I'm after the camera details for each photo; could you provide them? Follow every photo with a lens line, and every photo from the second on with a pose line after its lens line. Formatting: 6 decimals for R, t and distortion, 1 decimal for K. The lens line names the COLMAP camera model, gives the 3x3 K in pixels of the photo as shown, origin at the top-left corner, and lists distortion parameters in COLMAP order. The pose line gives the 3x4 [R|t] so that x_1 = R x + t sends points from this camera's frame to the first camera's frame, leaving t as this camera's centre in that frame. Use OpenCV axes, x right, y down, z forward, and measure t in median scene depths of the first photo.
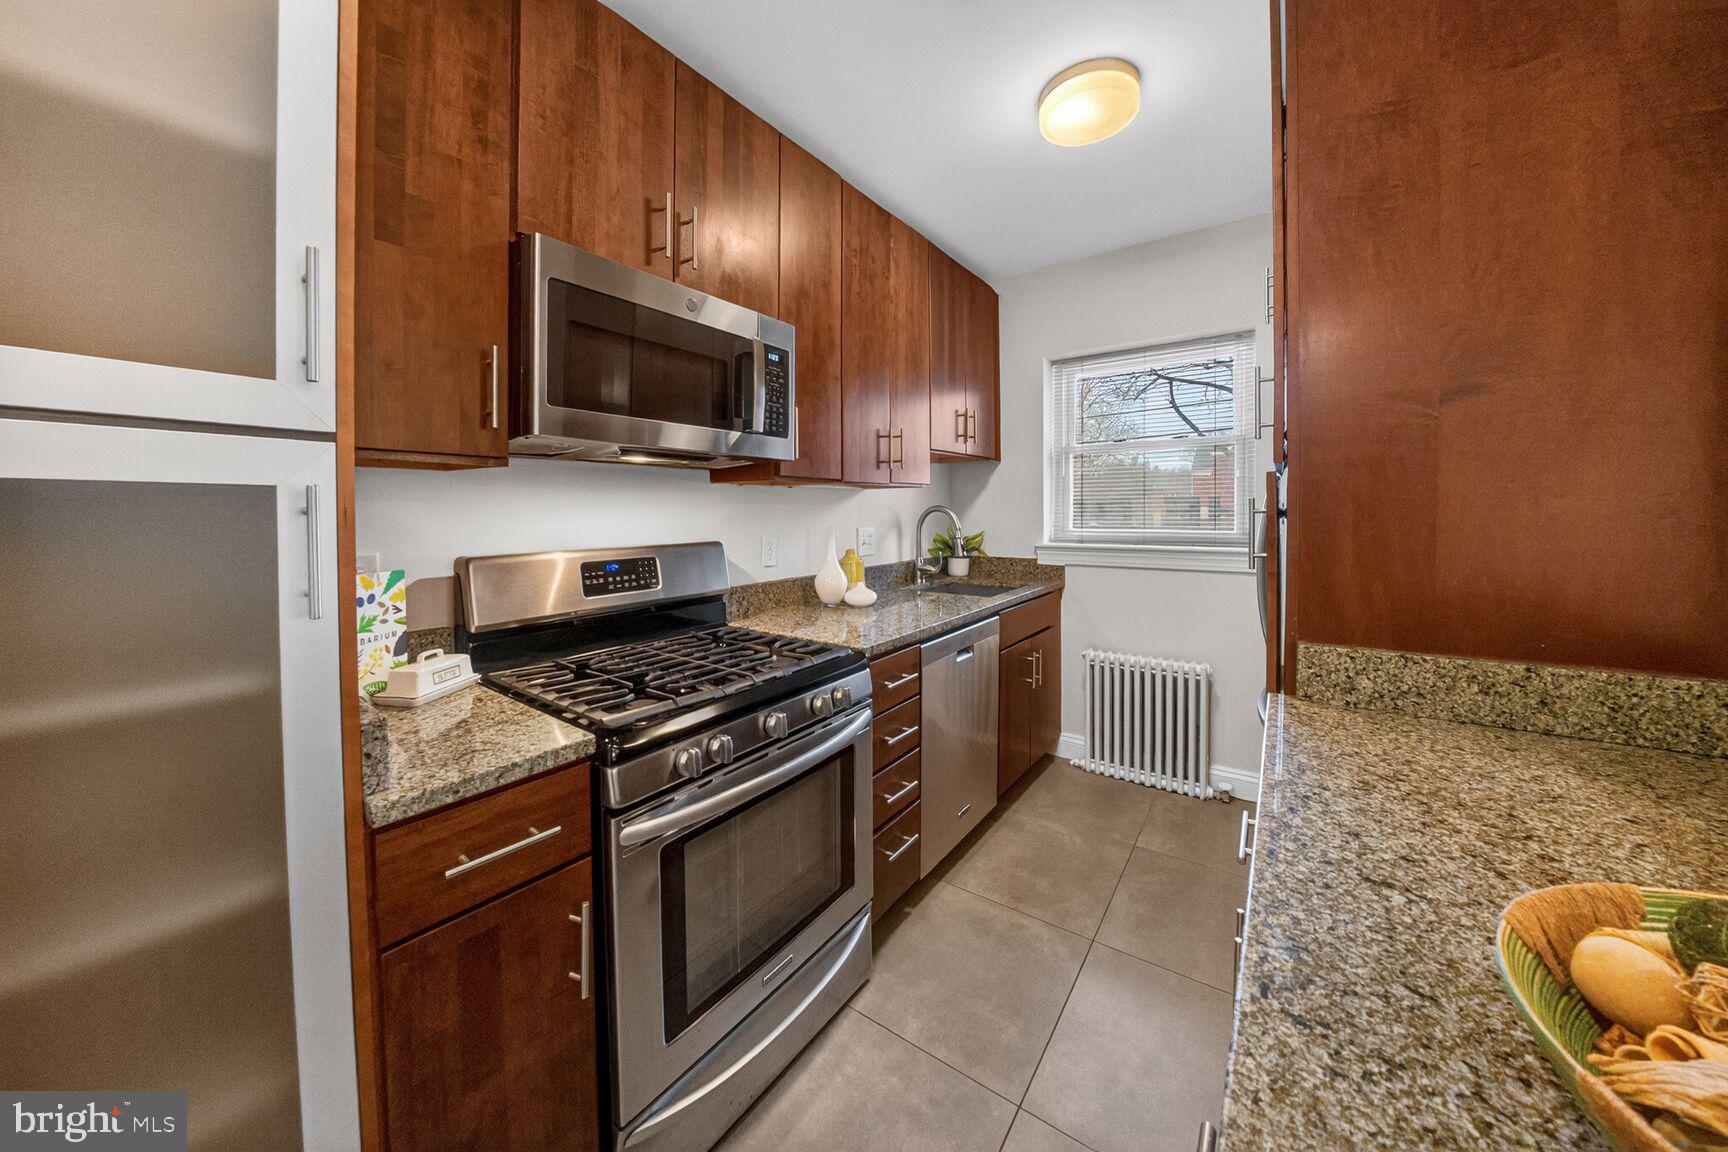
lens RADIAL K [[589.9, 0, 860.7], [0, 589.9, 517.4], [0, 0, 1]] dist [-0.016825, 0.000066]
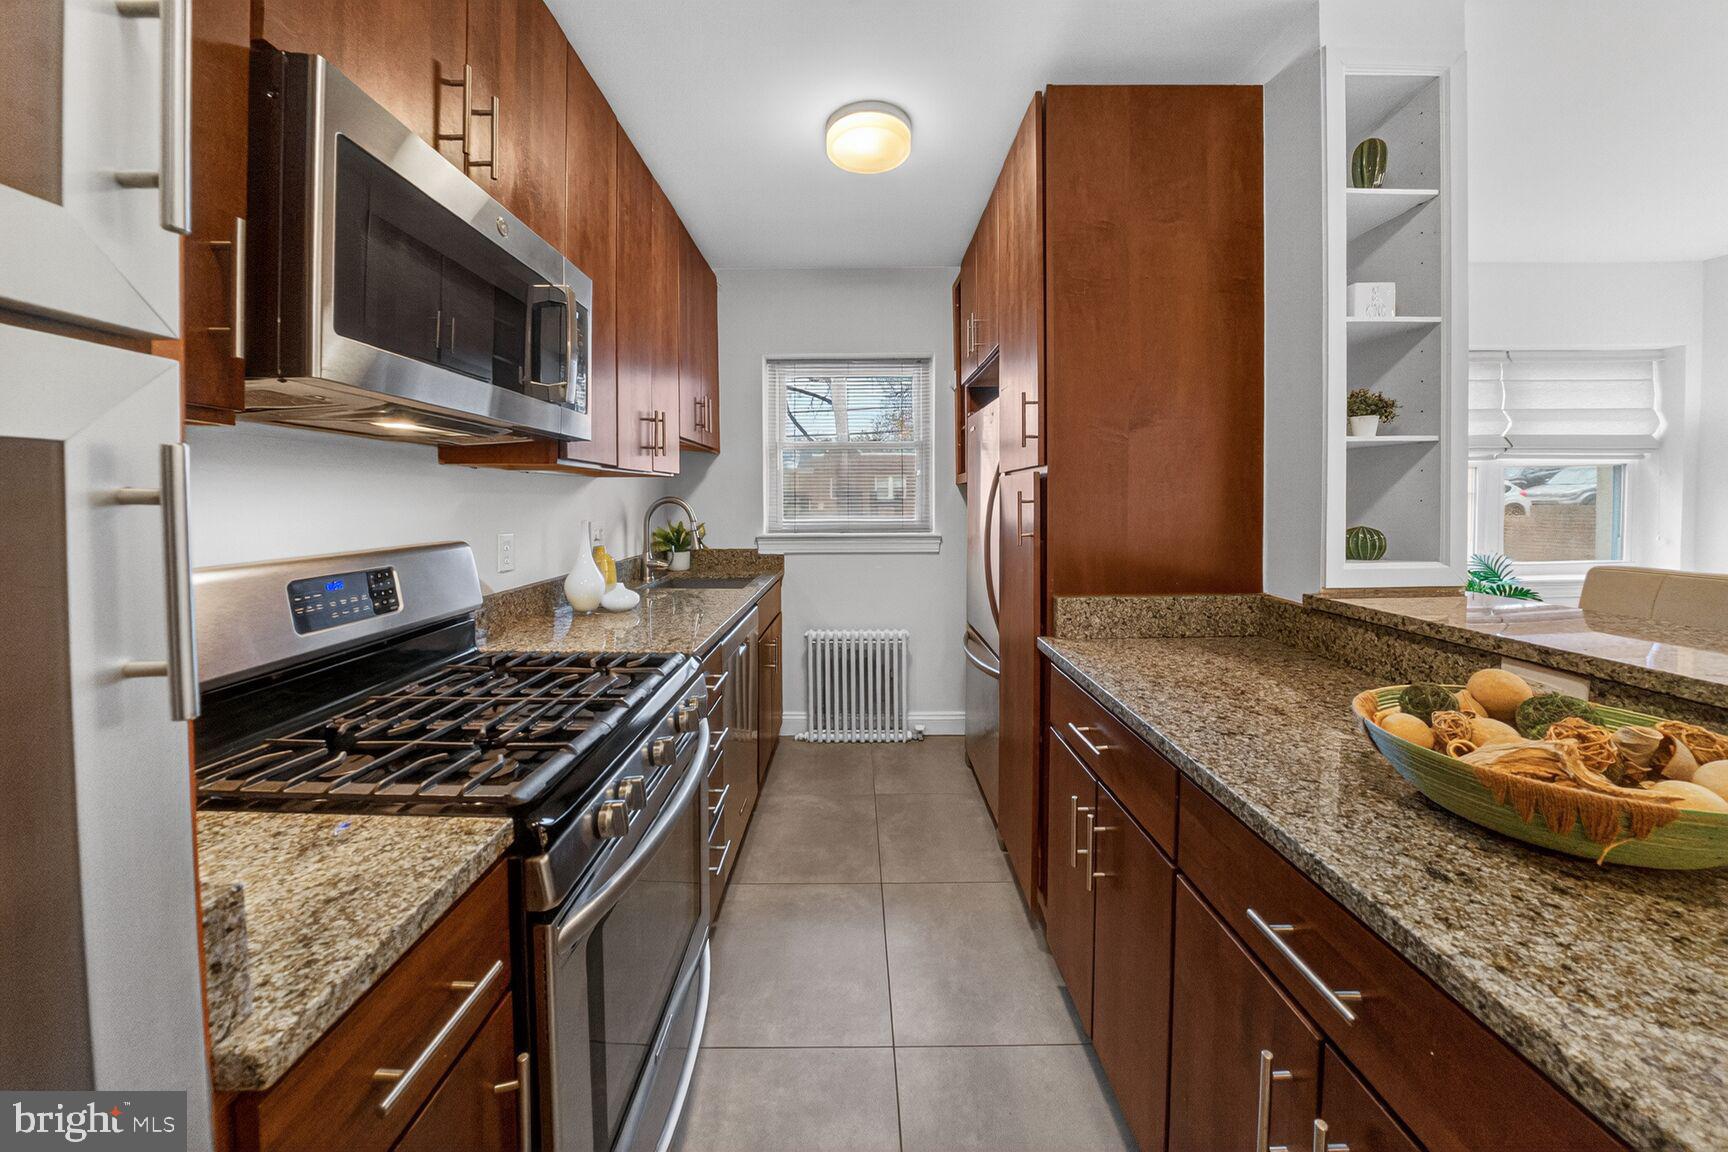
lens RADIAL K [[590.5, 0, 855.2], [0, 590.5, 508.6], [0, 0, 1]] dist [-0.016468, 0.000010]
pose [[0.809666, -0.006255, 0.586858, -0.312638], [0.008465, 0.999964, -0.001020, 0.003371], [-0.586830, 0.005793, 0.809689, 0.113174]]
